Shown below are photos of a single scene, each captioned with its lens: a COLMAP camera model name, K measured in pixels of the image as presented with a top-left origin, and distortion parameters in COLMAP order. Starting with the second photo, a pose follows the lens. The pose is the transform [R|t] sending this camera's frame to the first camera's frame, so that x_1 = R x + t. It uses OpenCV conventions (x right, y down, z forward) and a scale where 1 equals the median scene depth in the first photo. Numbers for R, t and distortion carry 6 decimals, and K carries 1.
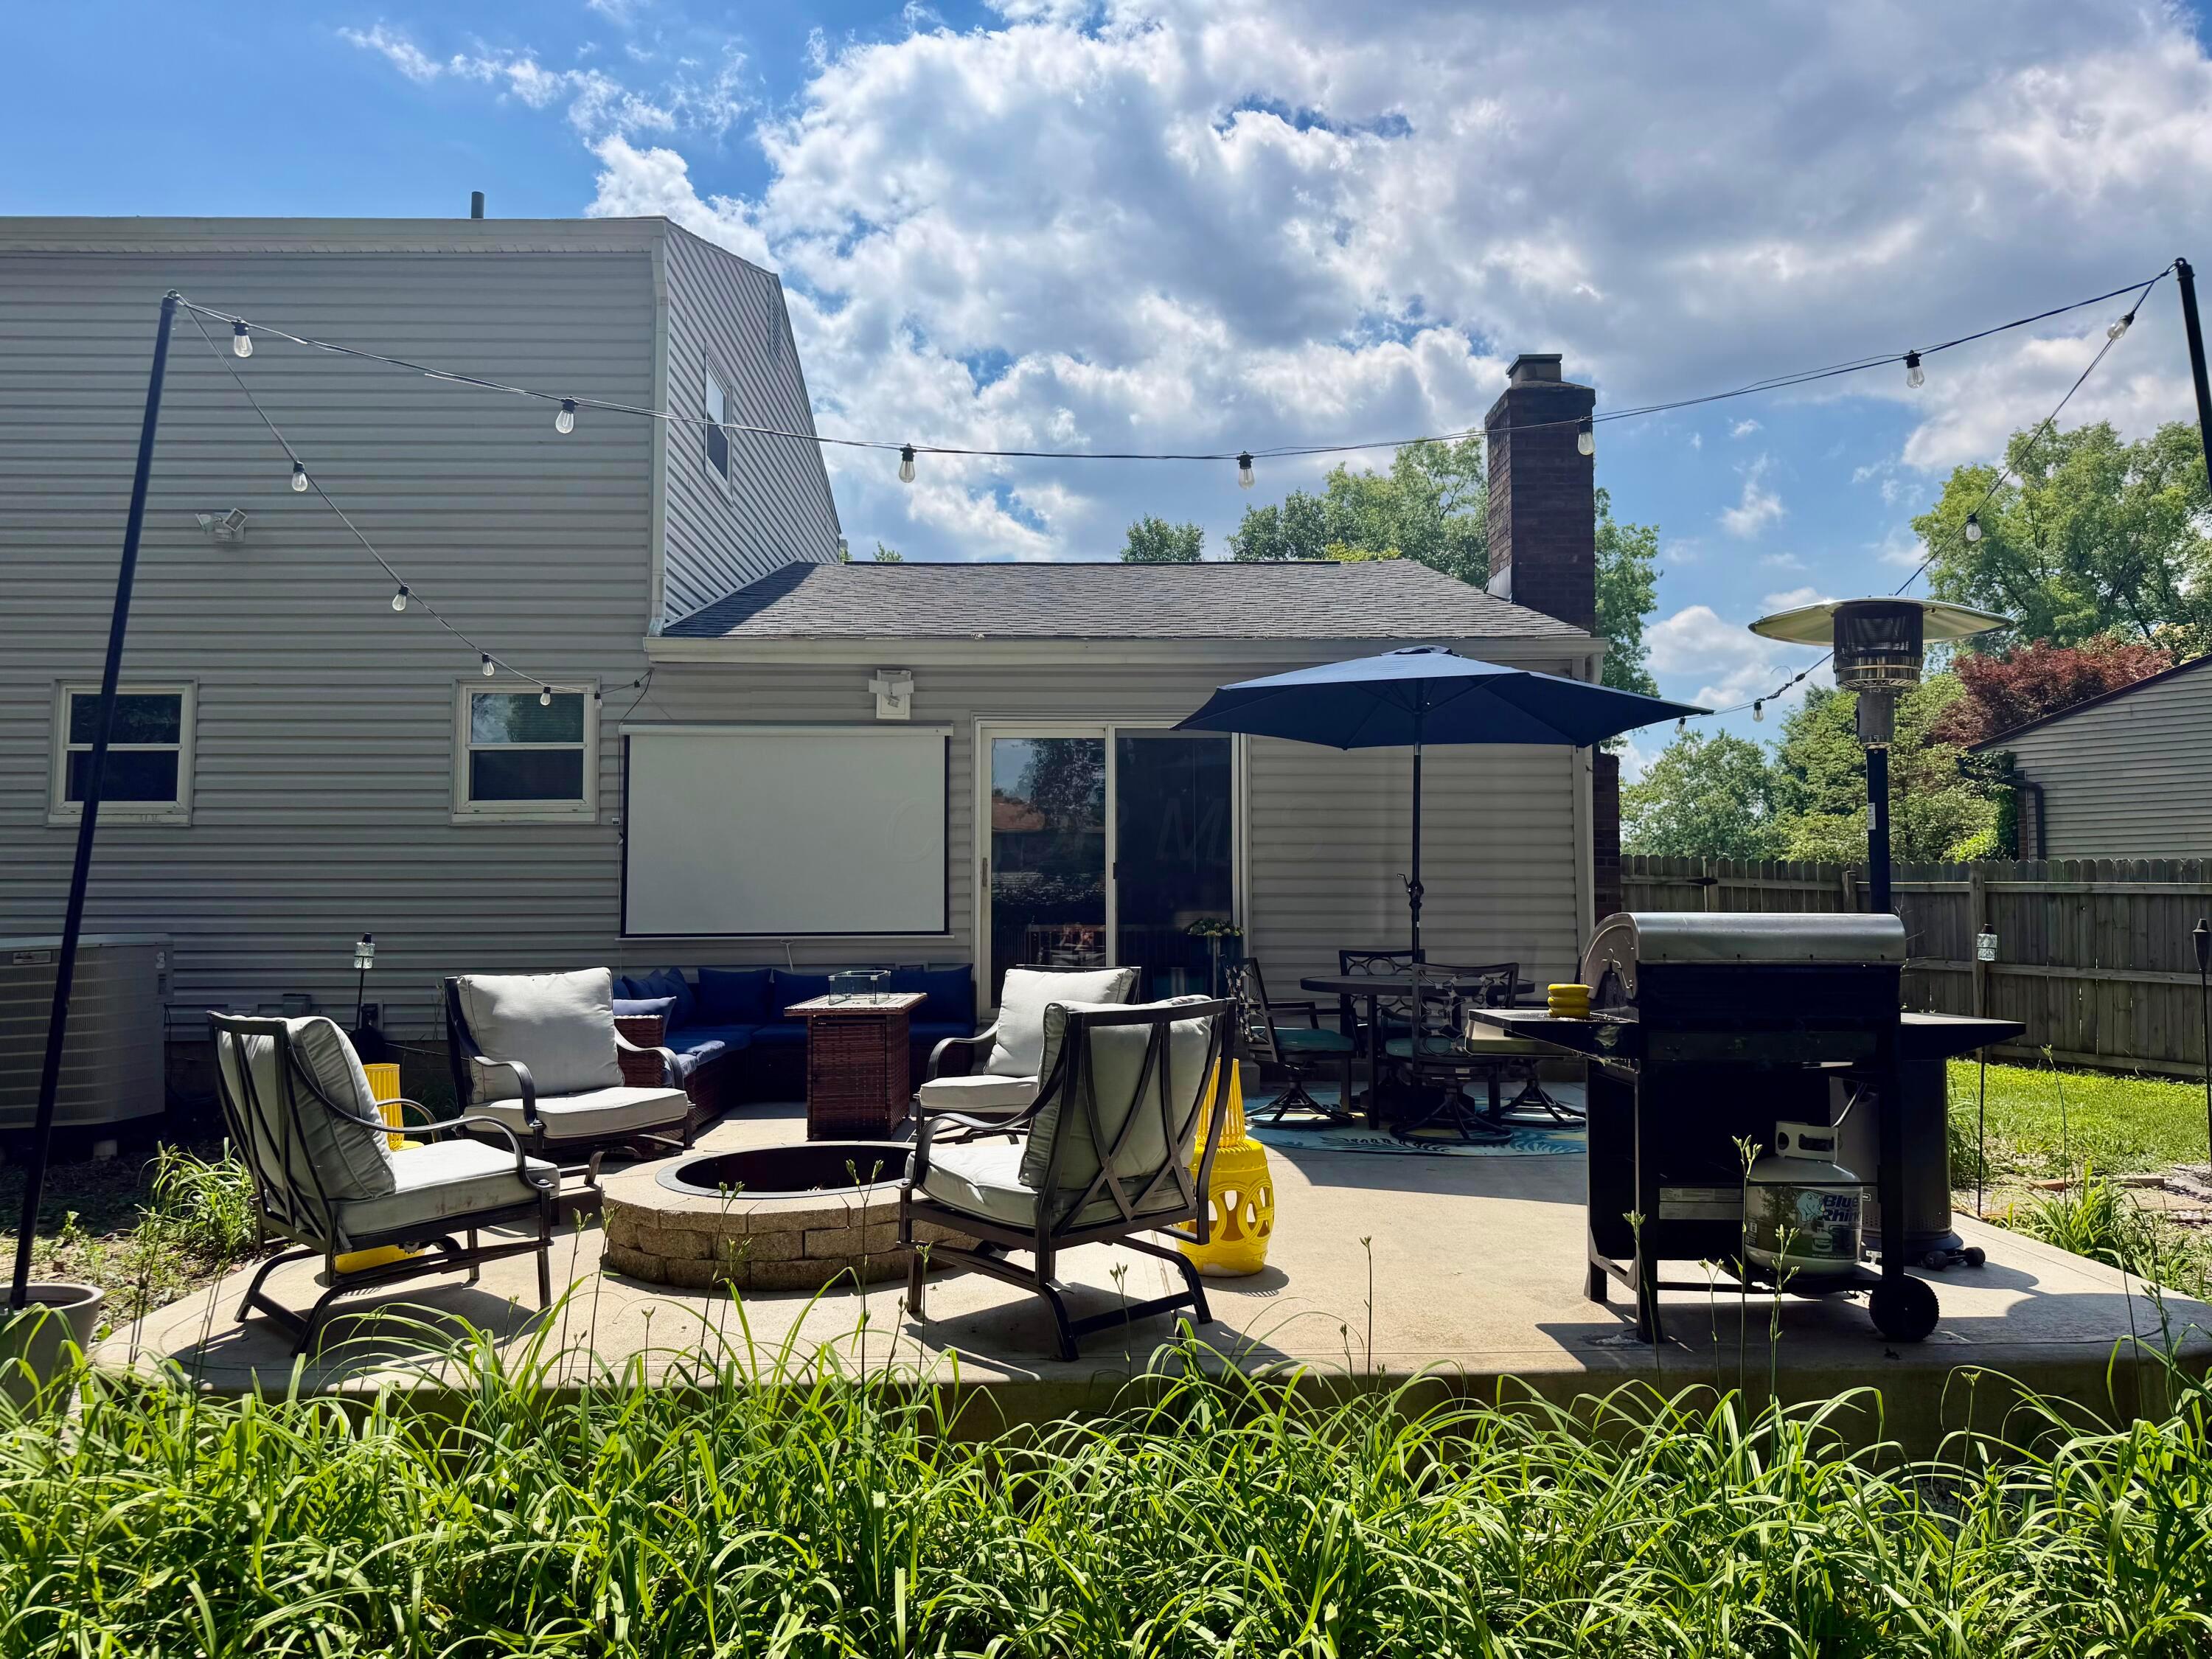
lens RADIAL K [[1533.6, 0, 1106.0], [0, 1533.6, 829.5], [0, 0, 1]] dist [0.149221, -0.282615]
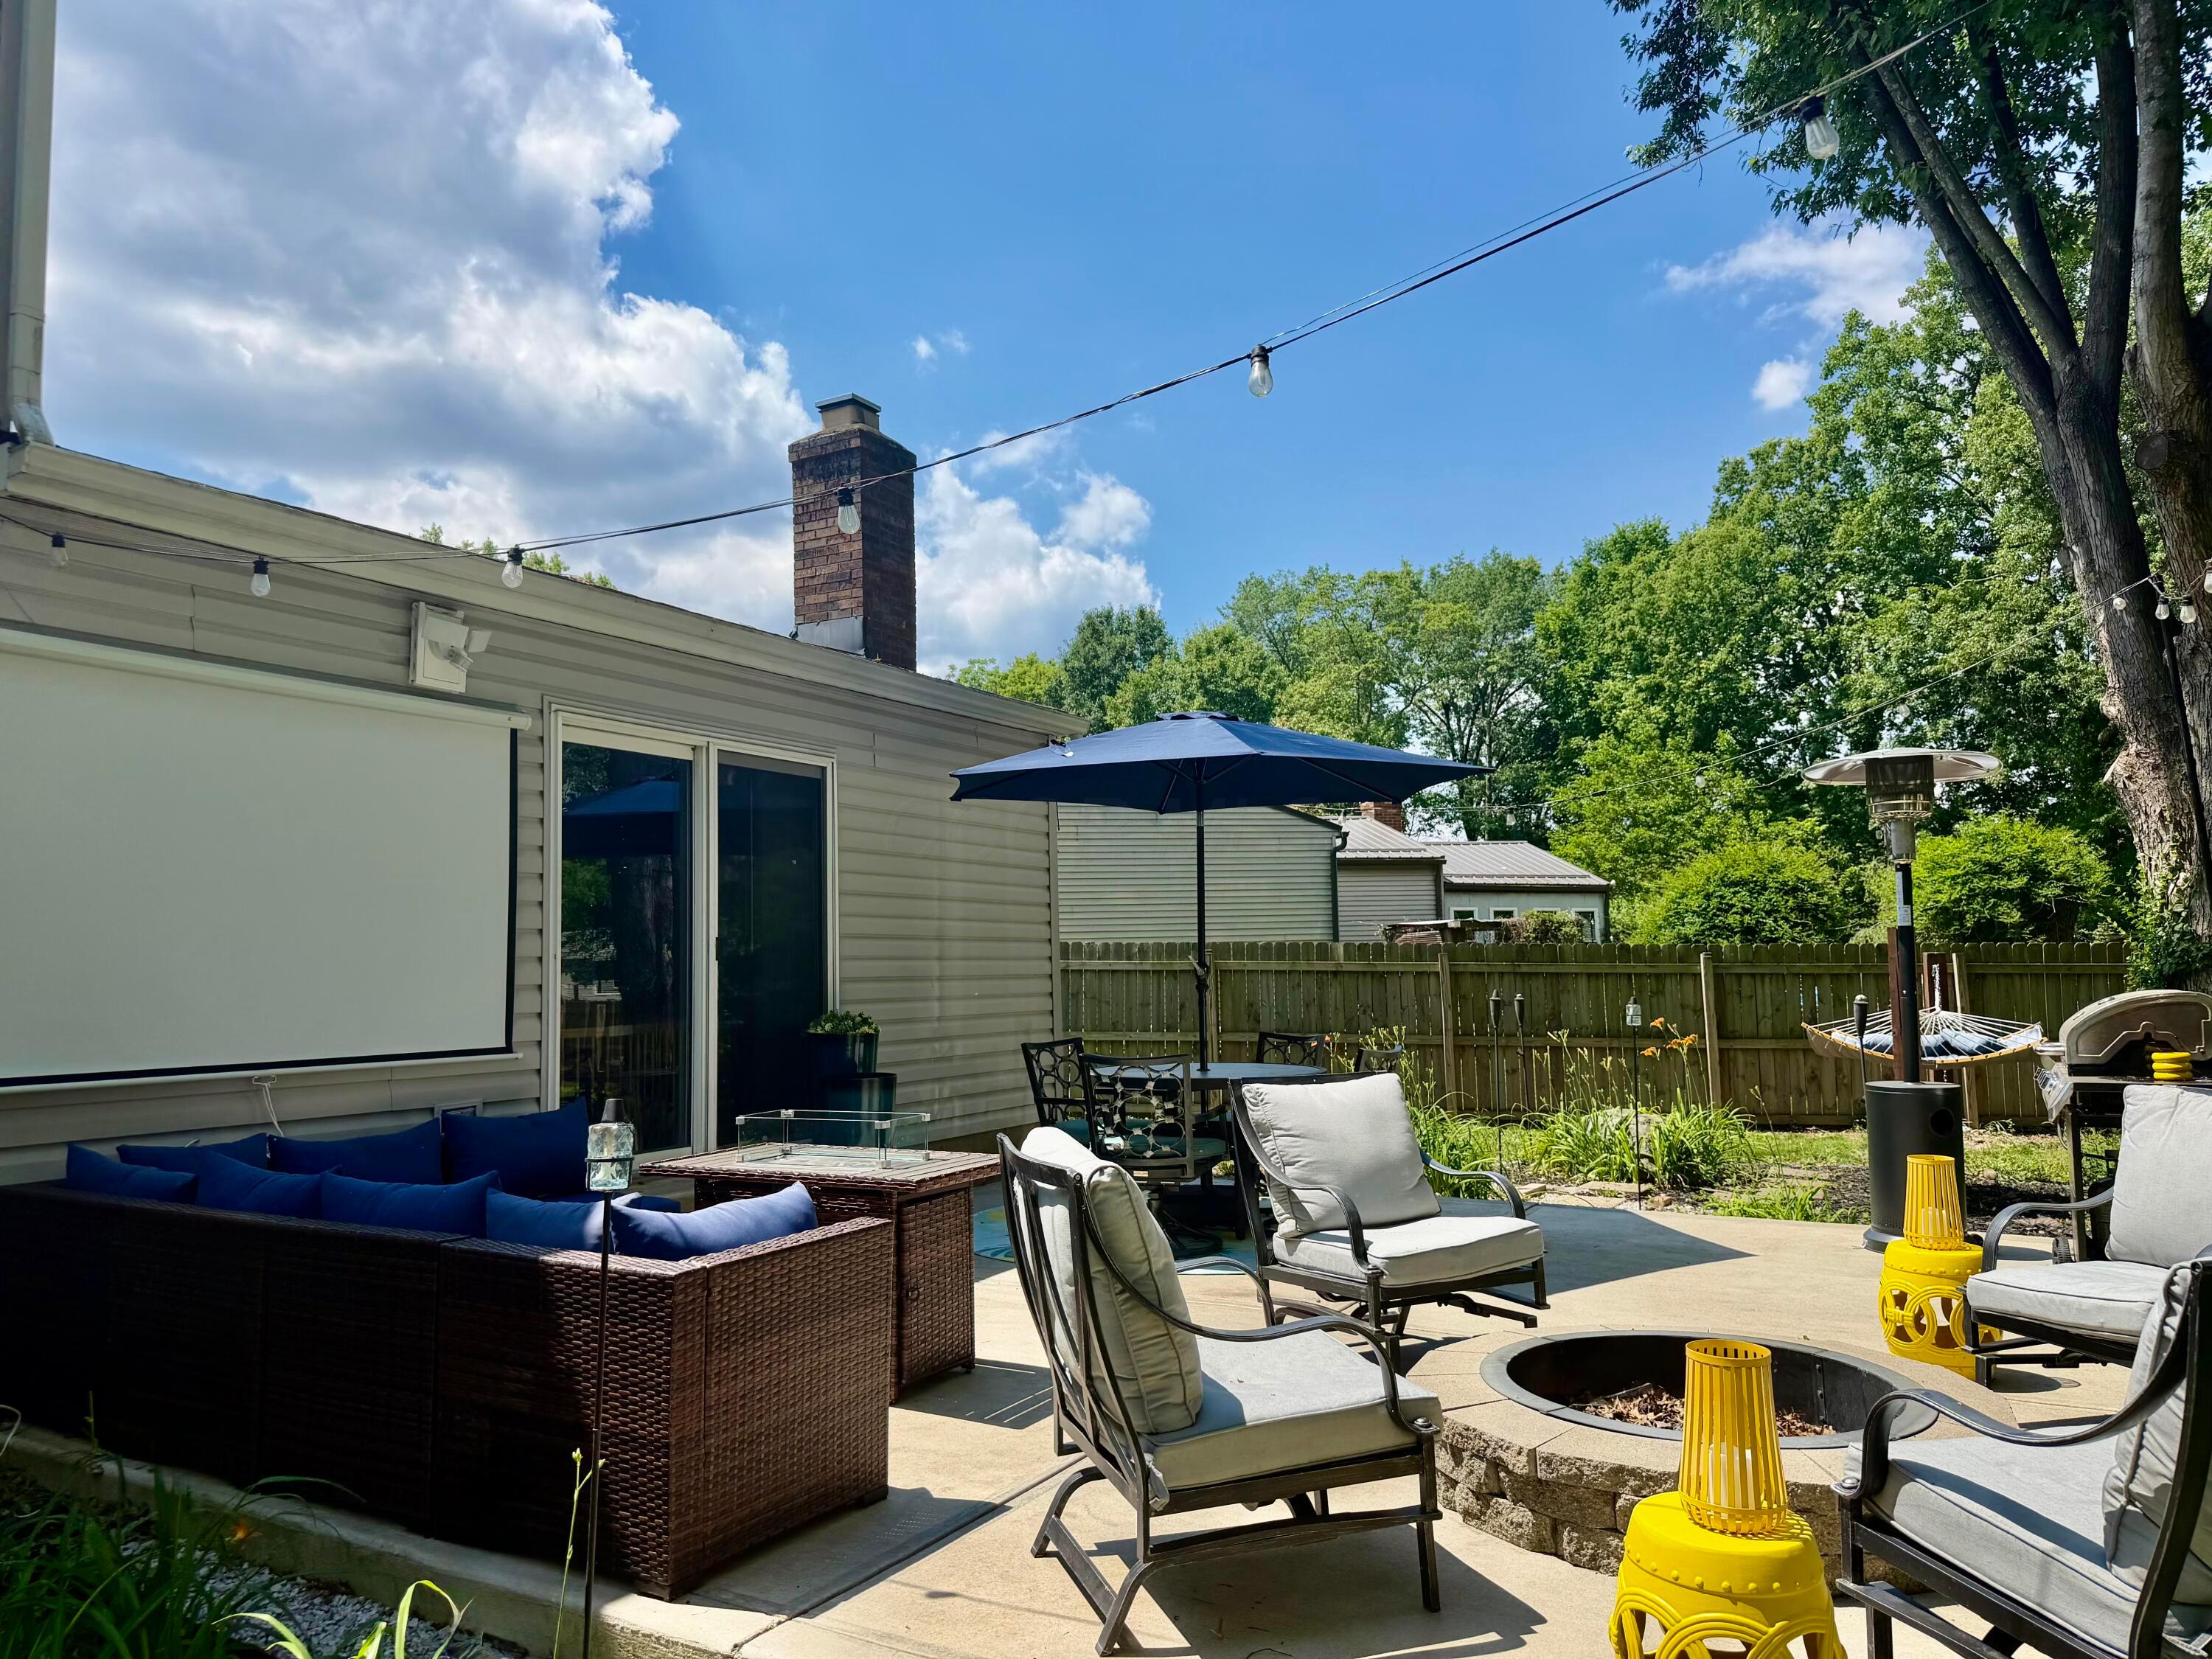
lens RADIAL K [[1533.6, 0, 1106.0], [0, 1533.6, 829.5], [0, 0, 1]] dist [0.149221, -0.282615]
pose [[0.514255, 0.071908, 0.854618, -0.511490], [-0.030110, 0.997378, -0.065802, 0.013488], [-0.857109, 0.008107, 0.515072, 0.473132]]
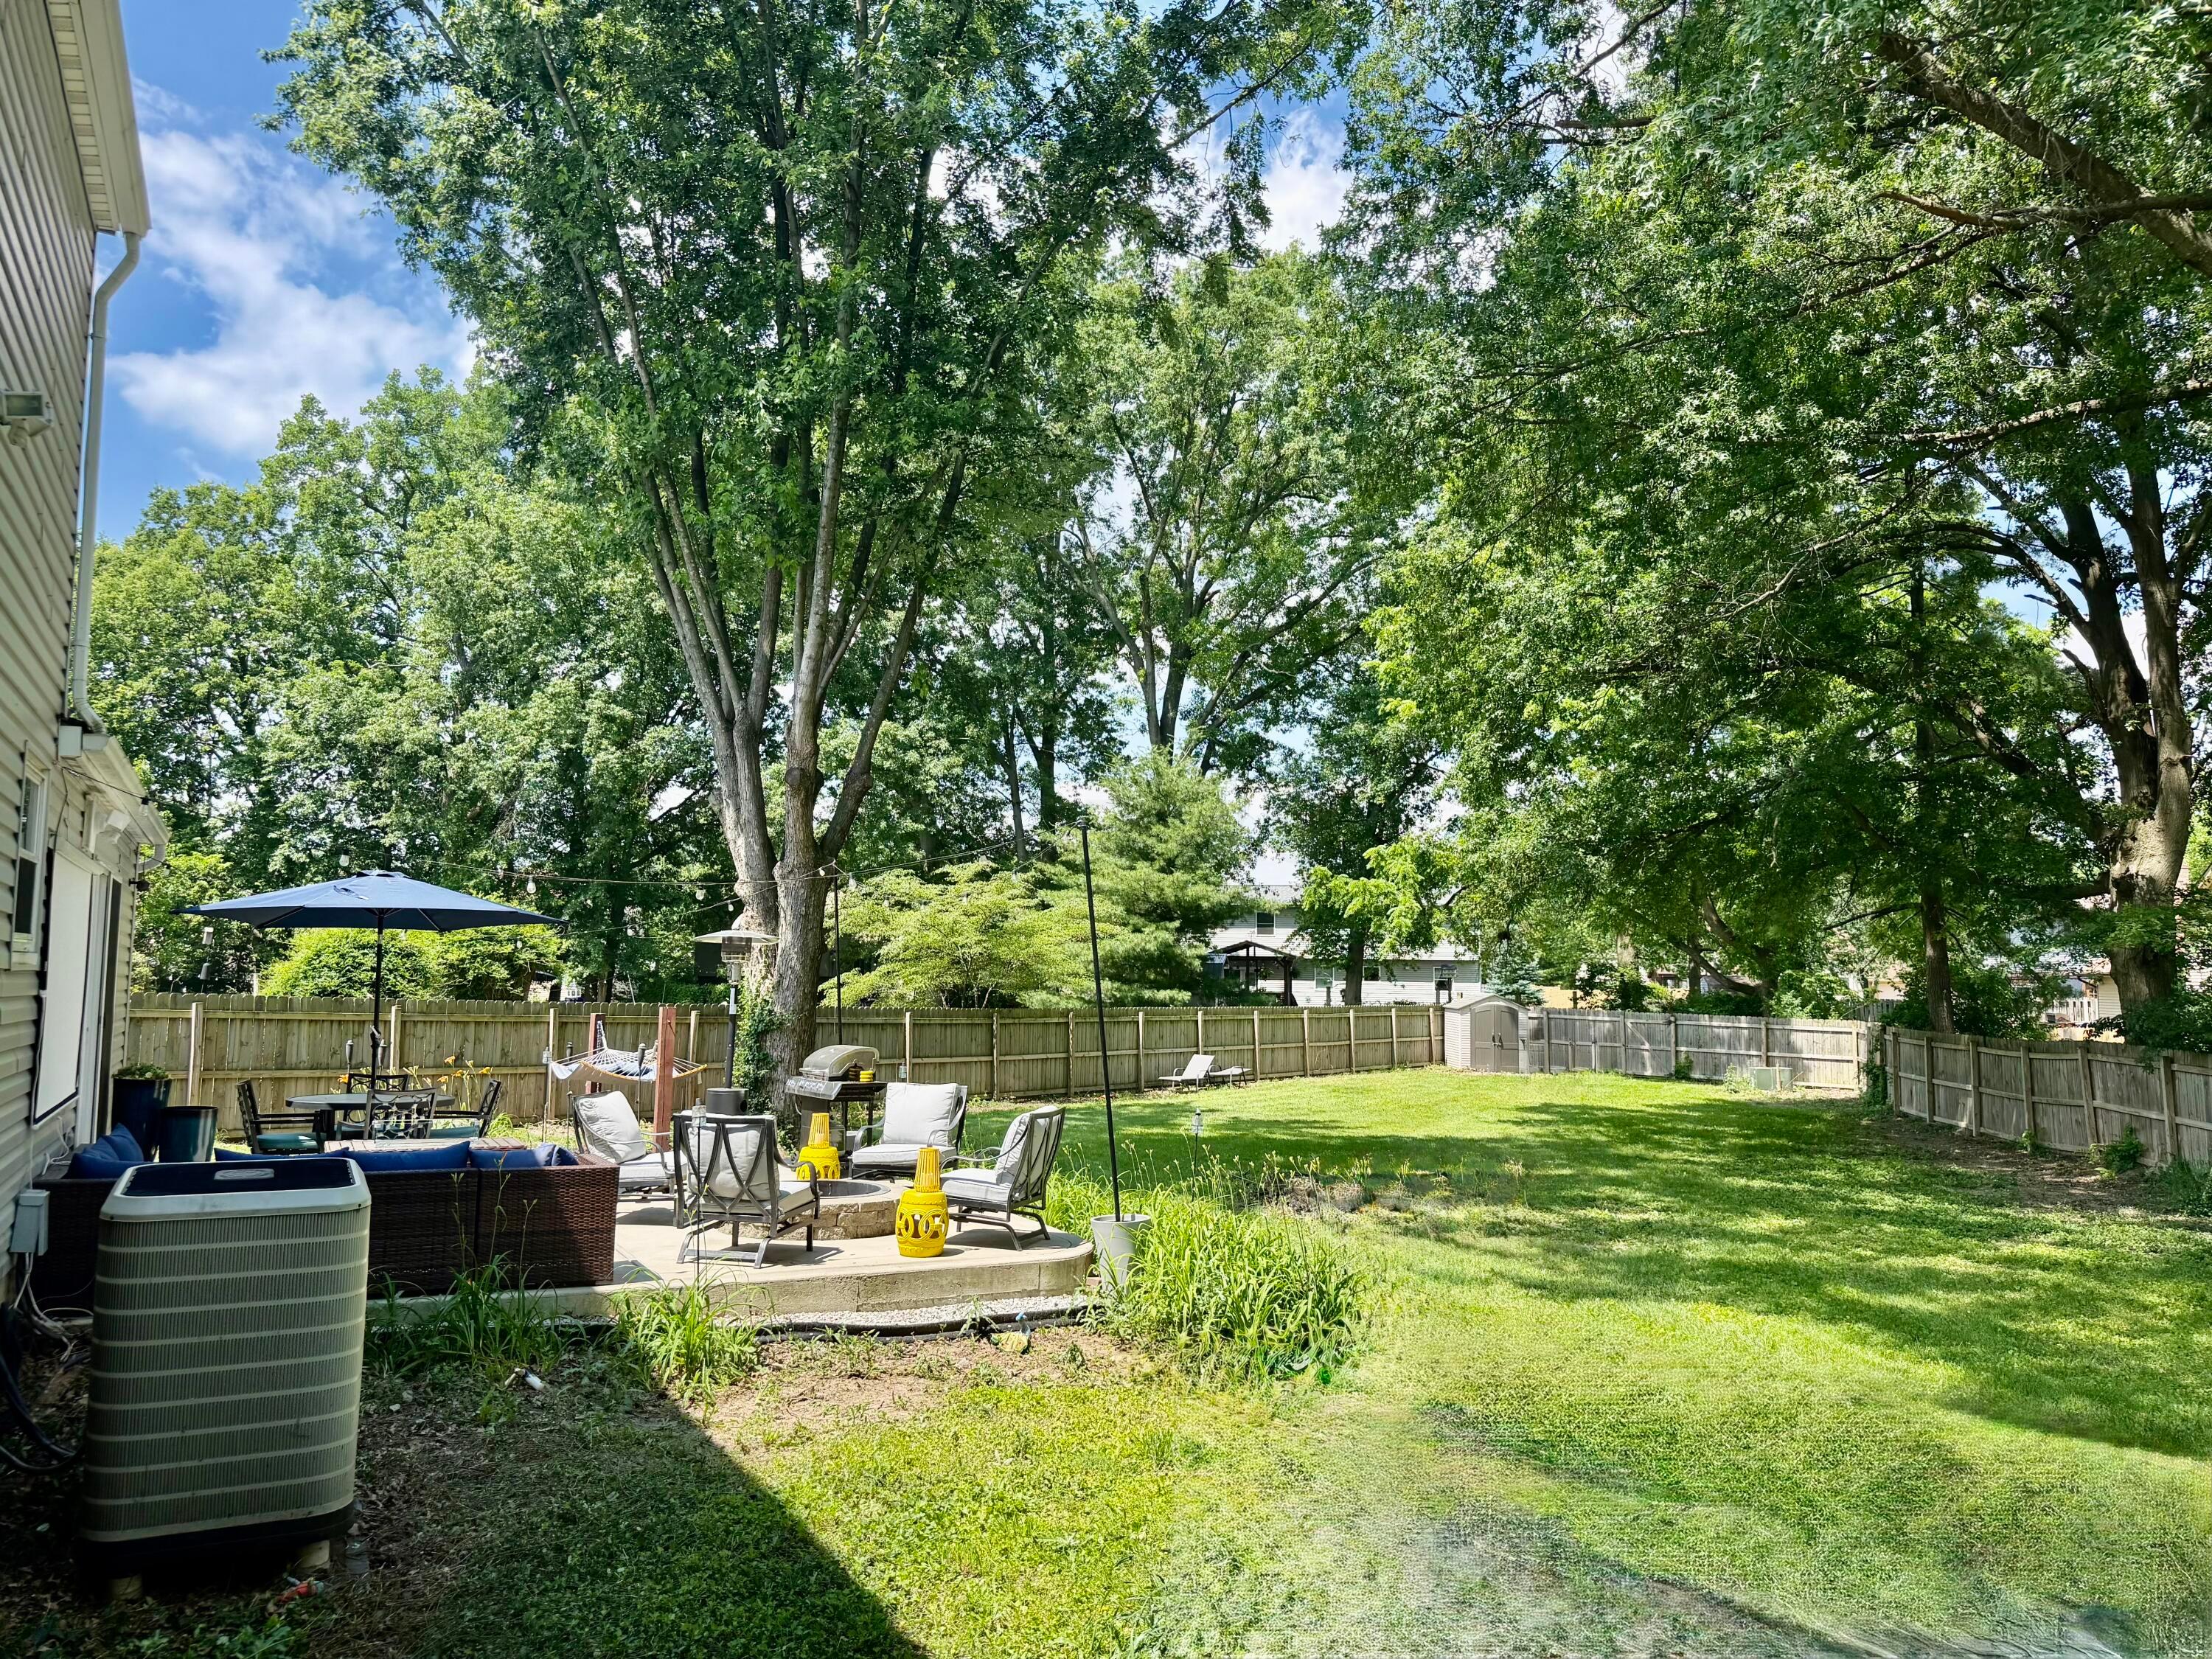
lens RADIAL K [[1543.5, 0, 1126.2], [0, 1543.5, 841.9], [0, 0, 1]] dist [0.009360, -0.027159]
pose [[-0.475303, 0.080195, 0.876160, -1.178723], [-0.058809, 0.990714, -0.122583, -0.004971], [-0.877855, -0.109790, -0.466173, 0.882649]]
